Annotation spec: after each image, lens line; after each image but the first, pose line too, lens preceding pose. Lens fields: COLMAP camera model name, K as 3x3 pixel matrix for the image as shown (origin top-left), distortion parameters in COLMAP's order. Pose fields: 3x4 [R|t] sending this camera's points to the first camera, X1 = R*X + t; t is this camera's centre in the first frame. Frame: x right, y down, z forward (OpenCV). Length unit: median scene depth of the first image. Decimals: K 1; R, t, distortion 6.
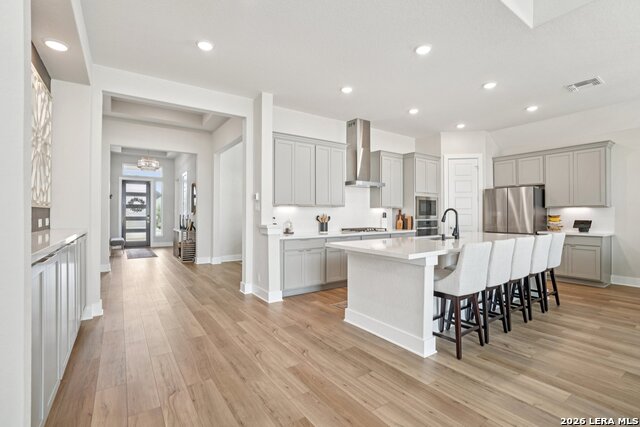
lens RADIAL K [[302.1, 0, 319.1], [0, 302.1, 212.0], [0, 0, 1]] dist [-0.045994, 0.016713]
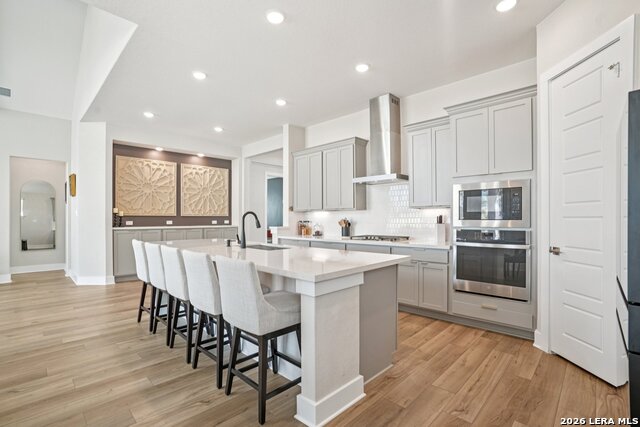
lens RADIAL K [[302.1, 0, 310.0], [0, 302.1, 217.0], [0, 0, 1]] dist [-0.045994, 0.016713]
pose [[0.161619, -0.007070, -0.986828, 0.864508], [0.010378, 0.999931, -0.005464, 0.007070], [0.986799, -0.009358, 0.161681, 0.684257]]
